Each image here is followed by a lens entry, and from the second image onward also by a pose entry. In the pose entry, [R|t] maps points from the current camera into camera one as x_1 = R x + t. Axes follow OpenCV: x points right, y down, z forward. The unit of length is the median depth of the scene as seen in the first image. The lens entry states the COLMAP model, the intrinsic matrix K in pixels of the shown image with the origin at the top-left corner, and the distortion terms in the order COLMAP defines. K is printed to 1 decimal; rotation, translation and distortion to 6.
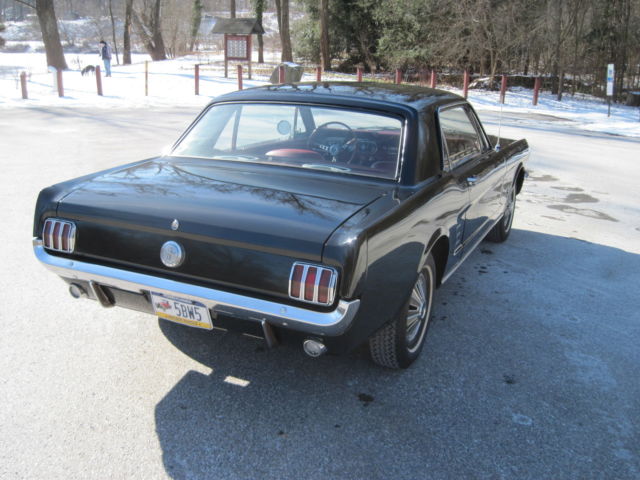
lens RADIAL K [[651.0, 0, 317.6], [0, 651.0, 252.8], [0, 0, 1]] dist [-0.111663, 0.029810]
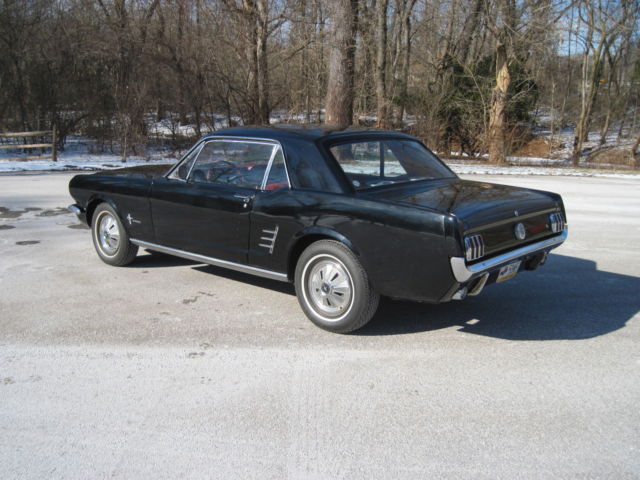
lens RADIAL K [[651.0, 0, 317.6], [0, 651.0, 252.8], [0, 0, 1]] dist [-0.111663, 0.029810]
pose [[0.281201, -0.228214, 0.932118, -1.675398], [0.272557, 0.950305, 0.150442, -0.291387], [-0.920130, 0.211751, 0.329428, 0.856331]]
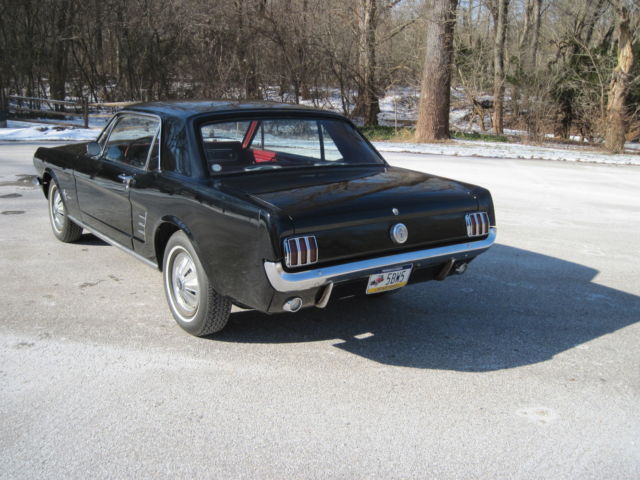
lens RADIAL K [[651.0, 0, 317.6], [0, 651.0, 252.8], [0, 0, 1]] dist [-0.111663, 0.029810]
pose [[0.470192, -0.235866, 0.850463, -1.284149], [0.240687, 0.961370, 0.133557, -0.158050], [-0.849111, 0.141898, 0.508799, 0.434289]]
